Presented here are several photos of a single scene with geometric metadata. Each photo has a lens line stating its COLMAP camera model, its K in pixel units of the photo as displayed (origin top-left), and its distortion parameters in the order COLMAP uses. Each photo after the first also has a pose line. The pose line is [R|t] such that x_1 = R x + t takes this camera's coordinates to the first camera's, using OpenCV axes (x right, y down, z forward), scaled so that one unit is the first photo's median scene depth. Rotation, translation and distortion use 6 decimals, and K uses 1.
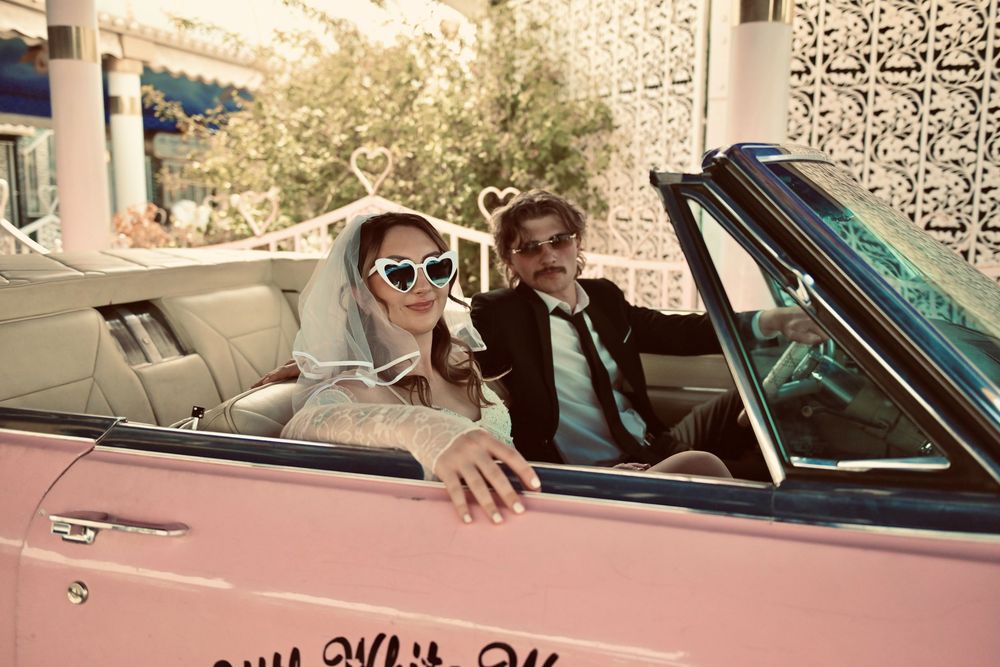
lens RADIAL K [[848.1, 0, 517.9], [0, 848.1, 344.1], [0, 0, 1]] dist [0.003433, -0.023949]
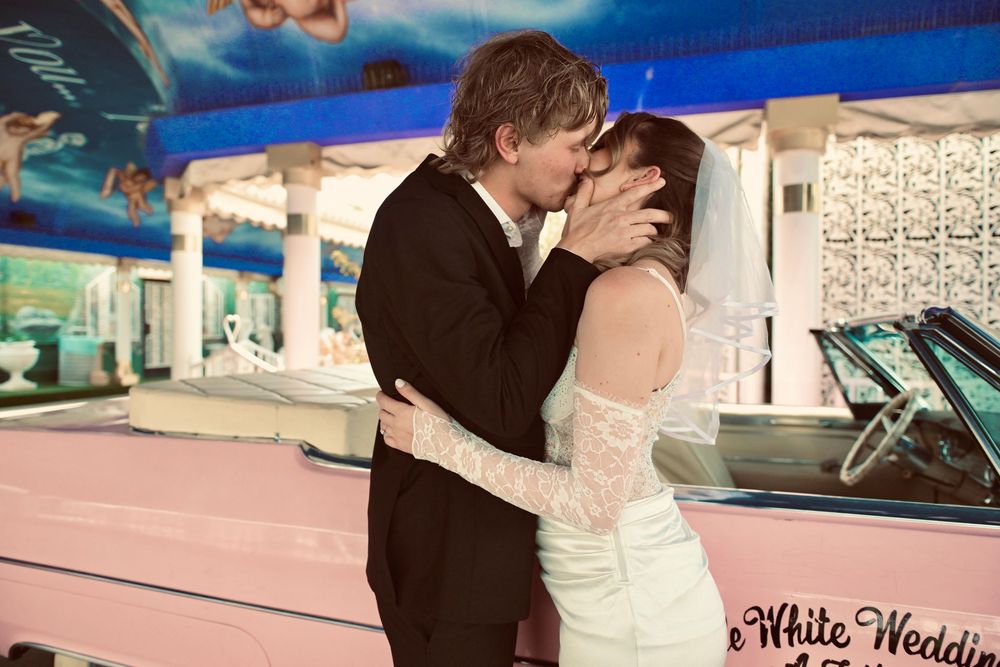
lens RADIAL K [[651.4, 0, 508.5], [0, 651.4, 341.0], [0, 0, 1]] dist [-0.008198, -0.002861]
pose [[0.999725, -0.000741, -0.023425, -0.145759], [-0.002661, 0.989448, -0.144864, 0.005596], [0.023285, 0.144887, 0.989174, -0.070167]]
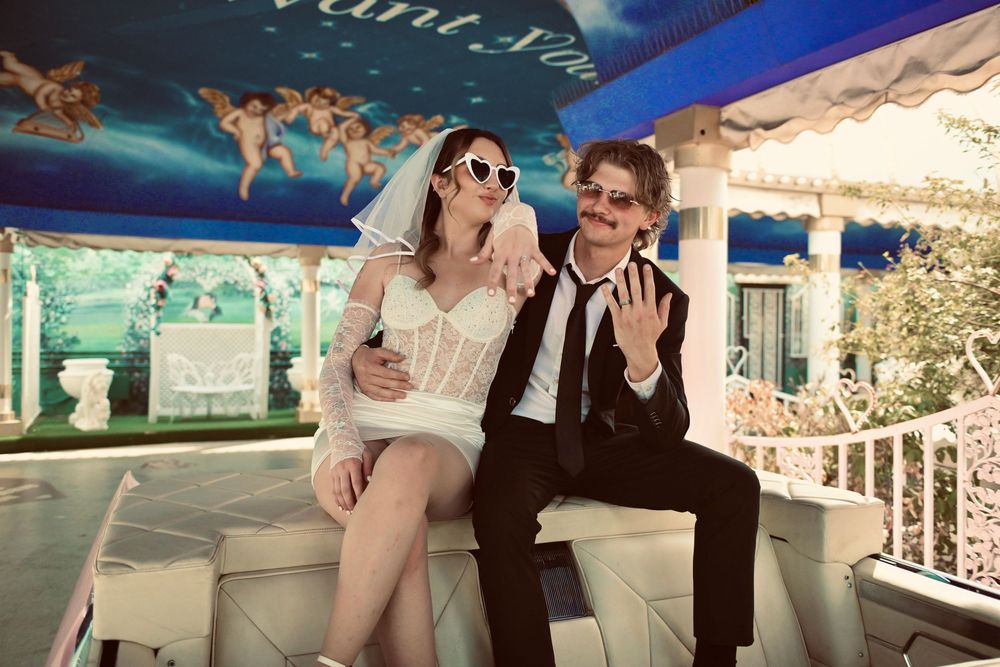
lens RADIAL K [[848.1, 0, 507.0], [0, 848.1, 333.1], [0, 0, 1]] dist [0.003433, -0.023949]
pose [[0.631453, 0.001957, -0.775412, 0.112591], [-0.130982, 0.985896, -0.104176, -0.091807], [0.764272, 0.167347, 0.622803, 0.220157]]
